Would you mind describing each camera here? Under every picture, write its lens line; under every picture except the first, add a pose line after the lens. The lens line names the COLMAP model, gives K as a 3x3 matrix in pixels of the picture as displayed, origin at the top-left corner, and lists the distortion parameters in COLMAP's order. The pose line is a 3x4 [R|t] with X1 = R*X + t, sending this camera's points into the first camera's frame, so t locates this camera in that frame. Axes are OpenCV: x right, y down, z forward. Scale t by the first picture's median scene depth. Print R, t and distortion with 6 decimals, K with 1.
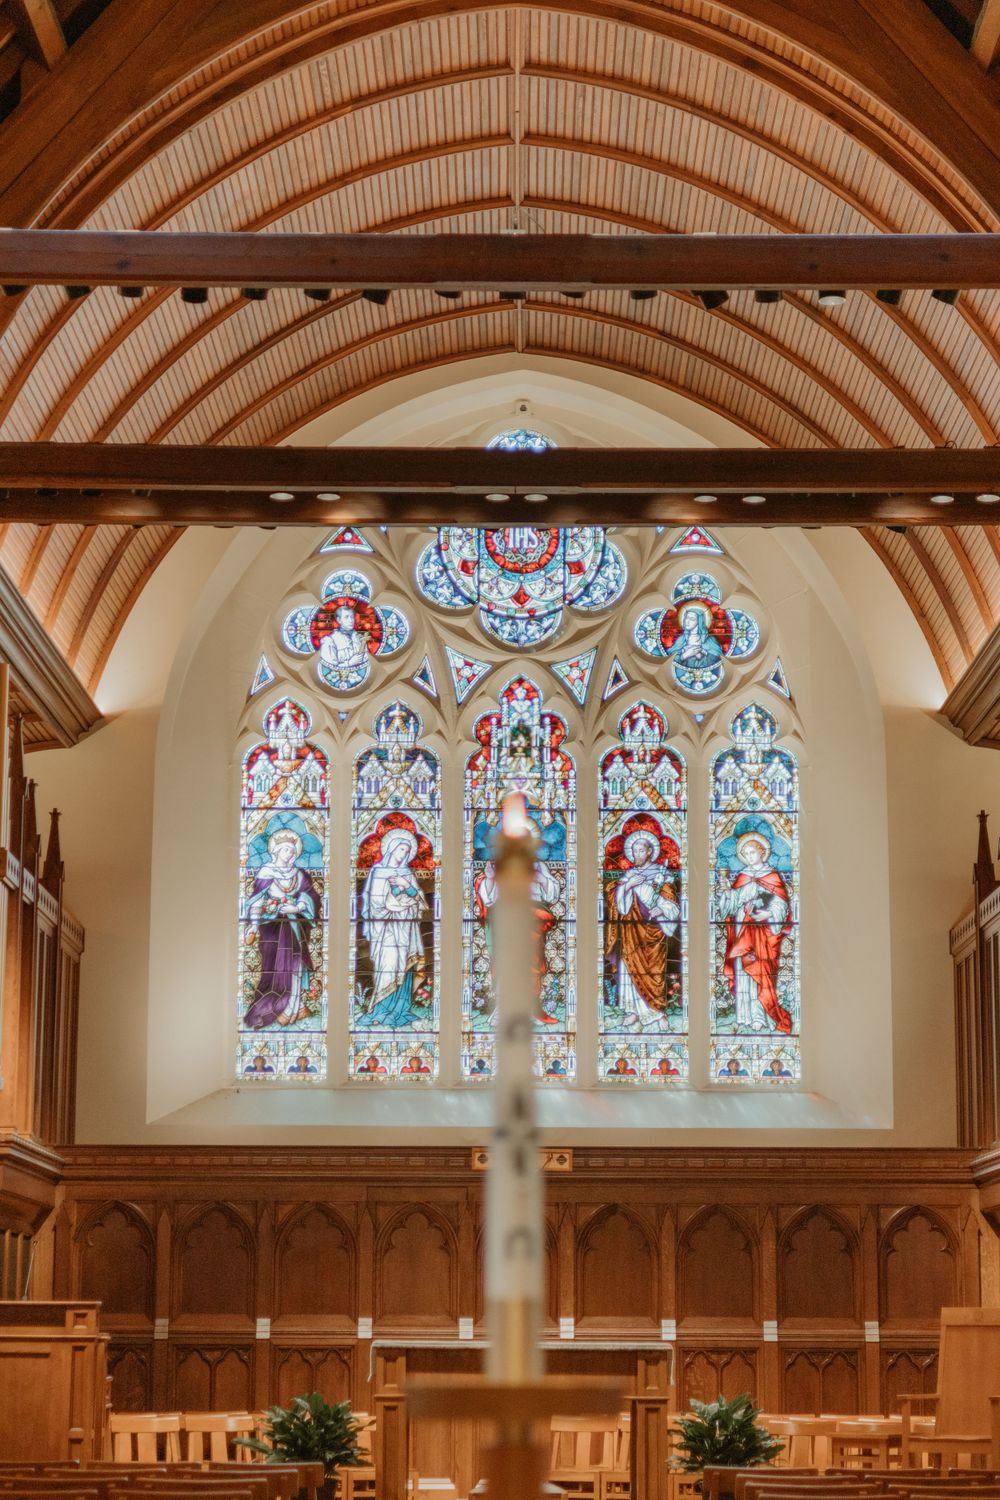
lens RADIAL K [[3400.8, 0, 503.1], [0, 3400.8, 746.4], [0, 0, 1]] dist [0.031444, 0.000000]
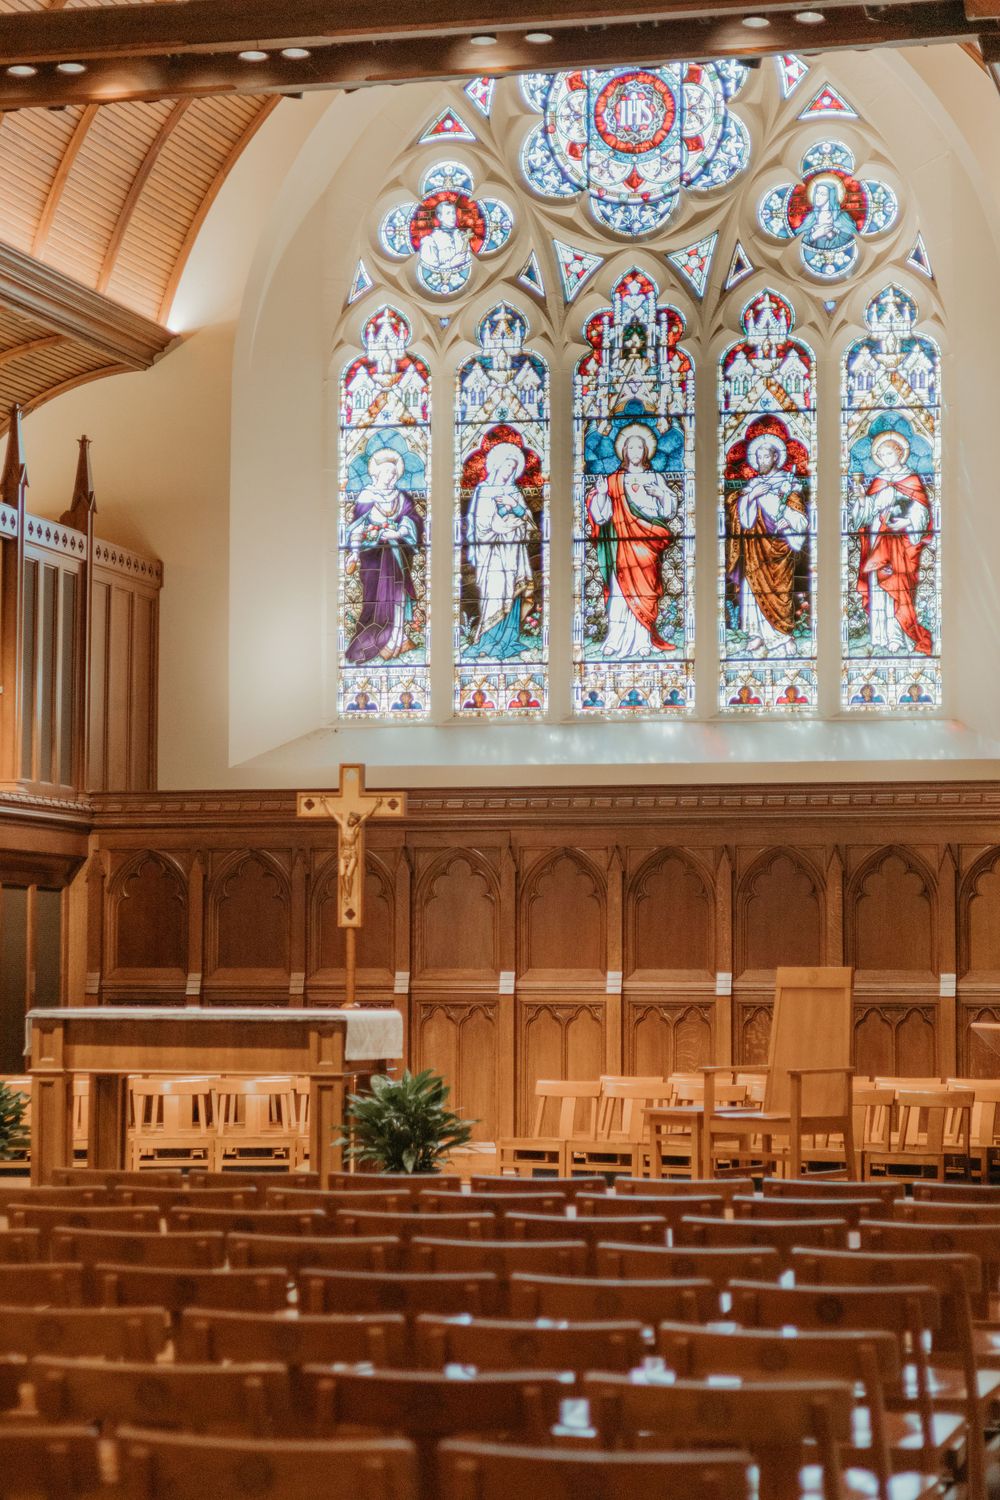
lens RADIAL K [[3400.8, 0, 497.1], [0, 3400.8, 746.7], [0, 0, 1]] dist [0.031444, 0.000000]
pose [[0.971968, -0.018933, -0.234348, 0.181608], [0.044032, 0.993775, 0.102339, 0.011652], [0.230951, -0.109789, 0.966751, 0.103194]]
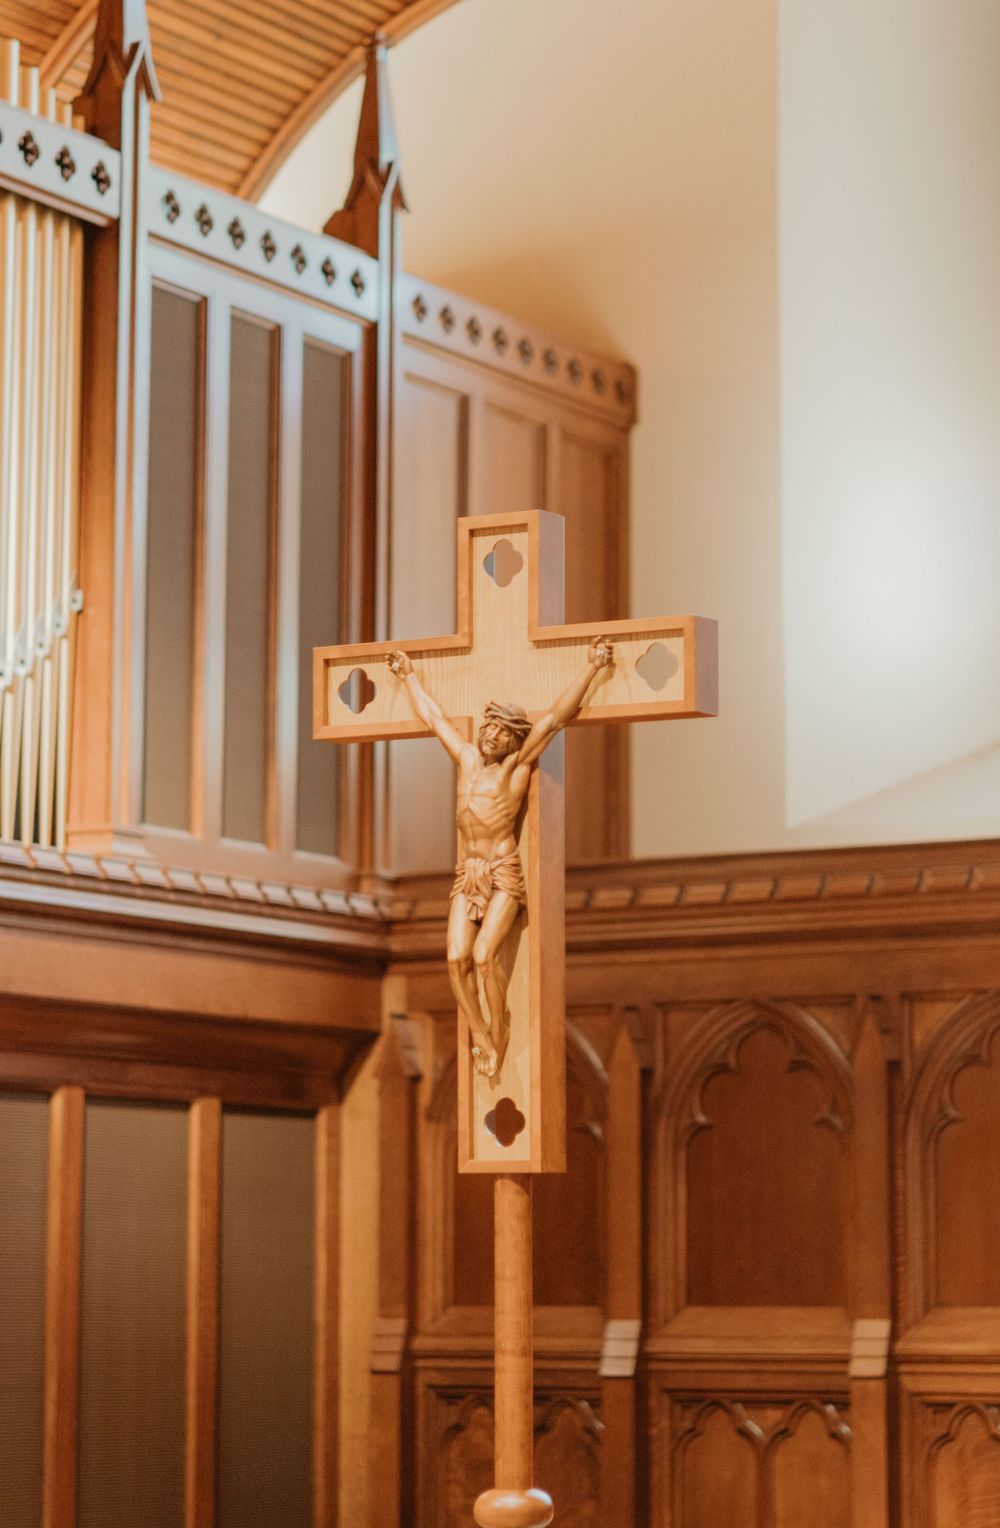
lens RADIAL K [[4001.7, 0, 501.8], [0, 4001.7, 764.1], [0, 0, 1]] dist [0.031920, 0.000000]
pose [[0.866334, -0.069186, -0.494650, 0.096623], [0.091708, 0.995557, 0.021371, 0.086991], [0.490973, -0.063878, 0.868829, 0.553223]]
